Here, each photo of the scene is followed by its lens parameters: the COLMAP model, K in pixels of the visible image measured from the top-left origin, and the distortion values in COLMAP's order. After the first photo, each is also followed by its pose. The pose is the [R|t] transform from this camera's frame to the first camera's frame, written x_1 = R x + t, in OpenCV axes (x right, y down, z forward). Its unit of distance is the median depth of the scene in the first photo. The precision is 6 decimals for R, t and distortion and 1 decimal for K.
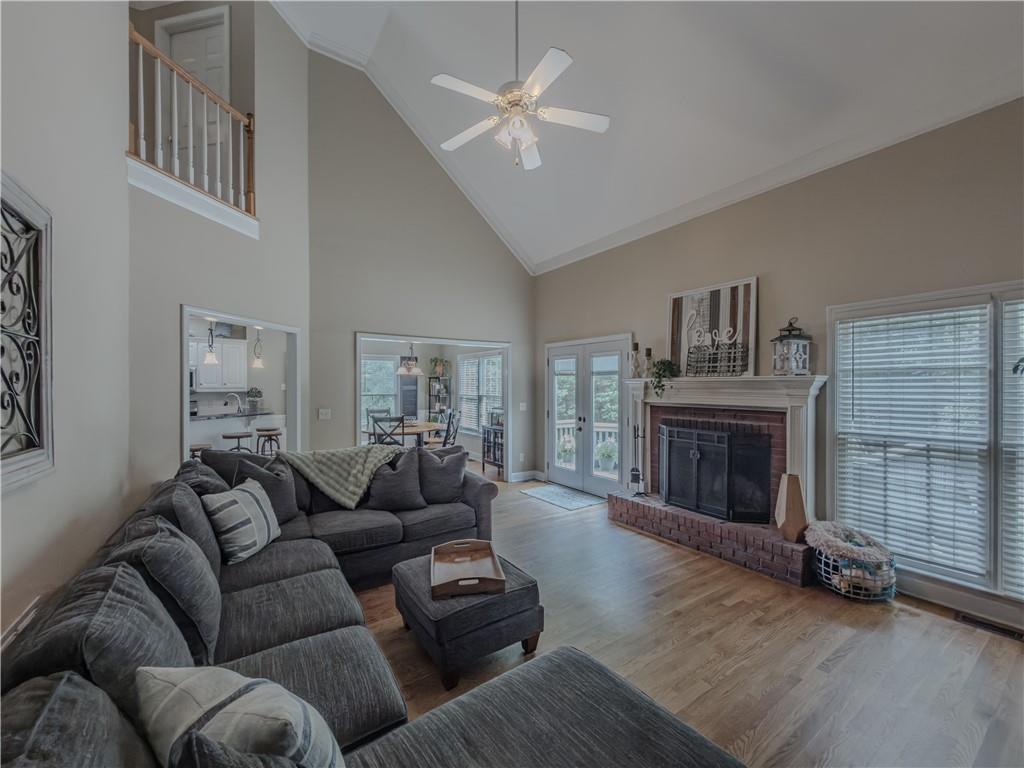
lens RADIAL K [[411.6, 0, 516.8], [0, 411.6, 388.4], [0, 0, 1]] dist [0.000884, -0.000394]
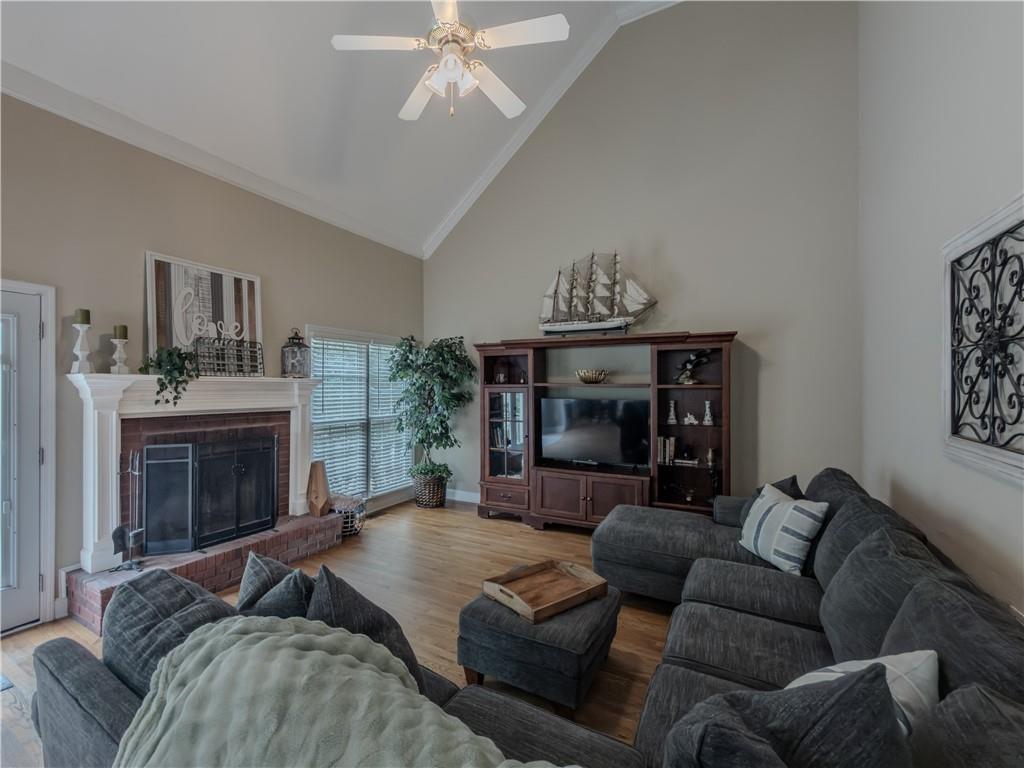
lens RADIAL K [[411.6, 0, 515.2], [0, 411.6, 386.7], [0, 0, 1]] dist [0.000884, -0.000394]
pose [[-0.455560, 0.006735, 0.890179, -0.559124], [0.006421, 0.999970, -0.004280, 0.000159], [-0.890182, 0.003766, -0.455590, 0.868762]]
